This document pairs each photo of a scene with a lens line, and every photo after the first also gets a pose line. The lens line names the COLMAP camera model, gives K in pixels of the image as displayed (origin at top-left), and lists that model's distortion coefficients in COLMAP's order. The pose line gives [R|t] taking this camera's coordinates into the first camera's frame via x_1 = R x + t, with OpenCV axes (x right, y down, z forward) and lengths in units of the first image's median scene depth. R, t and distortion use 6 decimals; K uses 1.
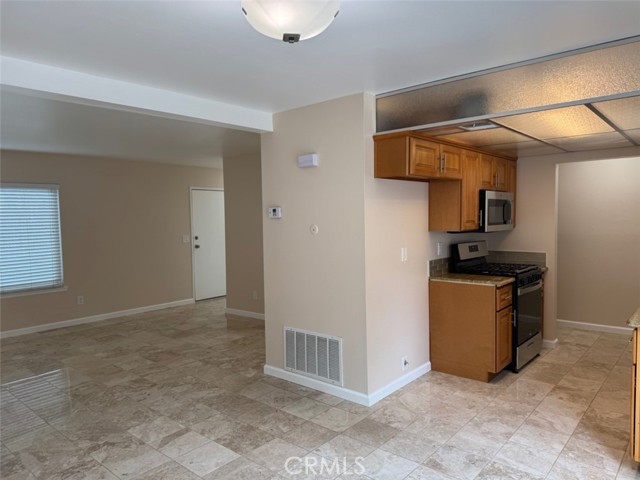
lens RADIAL K [[448.1, 0, 317.5], [0, 448.1, 237.7], [0, 0, 1]] dist [0.064332, -0.075518]
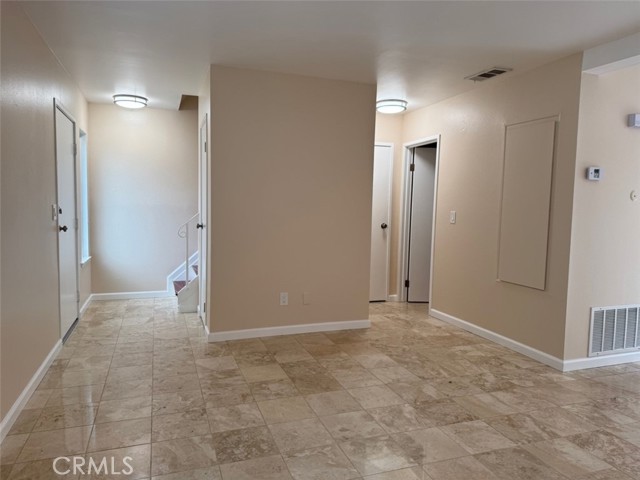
lens RADIAL K [[448.1, 0, 322.1], [0, 448.1, 240.6], [0, 0, 1]] dist [0.064332, -0.075518]
pose [[0.480215, -0.038849, 0.876290, -1.096071], [0.005756, 0.999137, 0.041141, 0.028937], [-0.877132, -0.014713, 0.480024, 1.046539]]
